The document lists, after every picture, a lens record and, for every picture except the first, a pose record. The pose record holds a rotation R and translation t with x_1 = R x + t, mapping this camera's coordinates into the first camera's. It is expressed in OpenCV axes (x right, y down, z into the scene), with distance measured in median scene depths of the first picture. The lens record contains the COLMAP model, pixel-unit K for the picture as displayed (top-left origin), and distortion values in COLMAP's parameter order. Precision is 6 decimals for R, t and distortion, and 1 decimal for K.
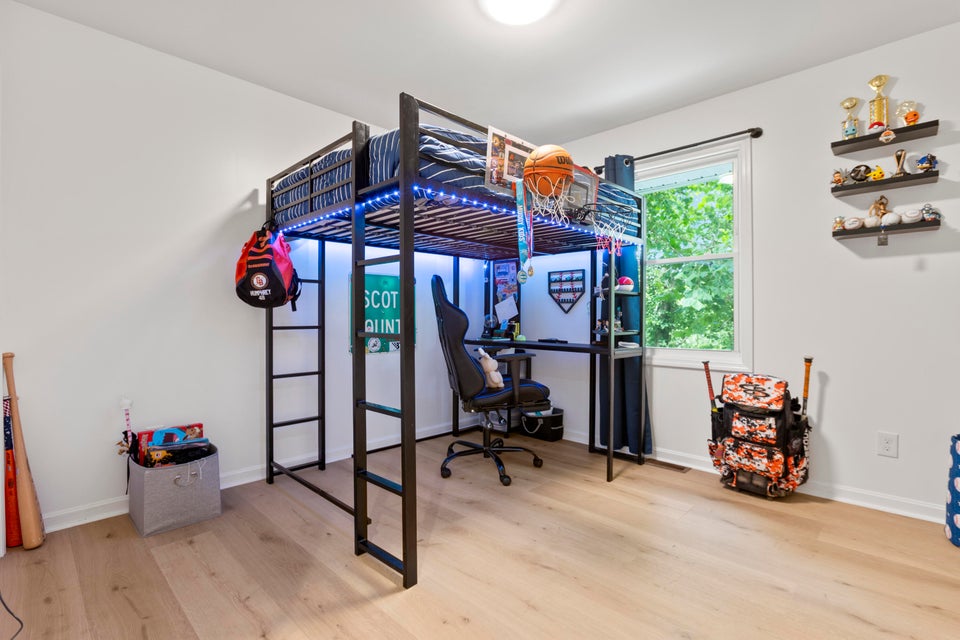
lens RADIAL K [[454.7, 0, 472.7], [0, 454.7, 318.1], [0, 0, 1]] dist [-0.000832, 0.002579]
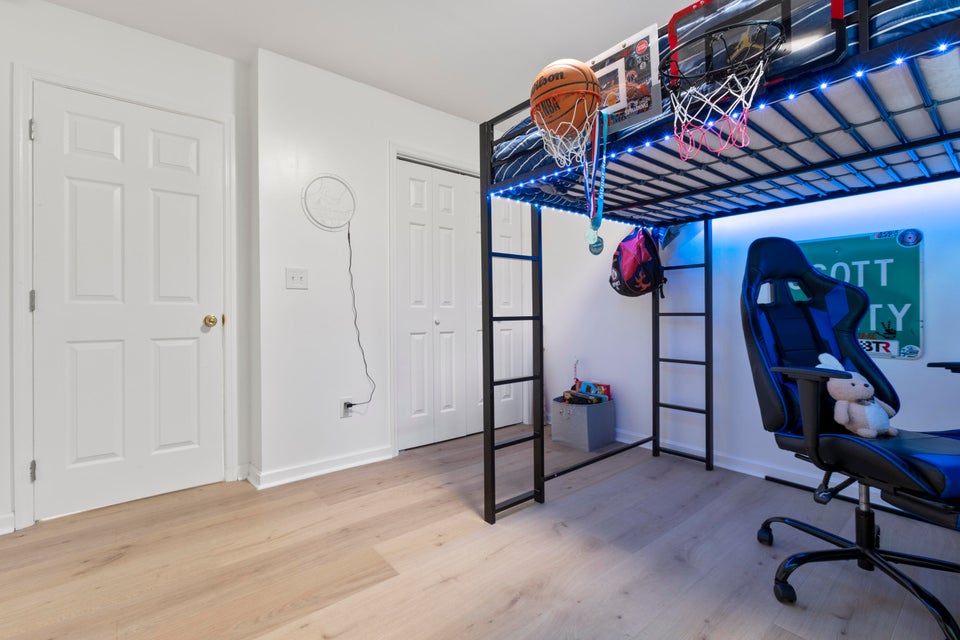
lens RADIAL K [[433.2, 0, 474.4], [0, 433.2, 312.5], [0, 0, 1]] dist [-0.003249, 0.002256]
pose [[-0.115874, 0.004045, -0.993256, 0.643458], [0.004044, 0.999985, 0.003601, 0.011944], [0.993256, -0.003600, -0.115889, 0.688682]]
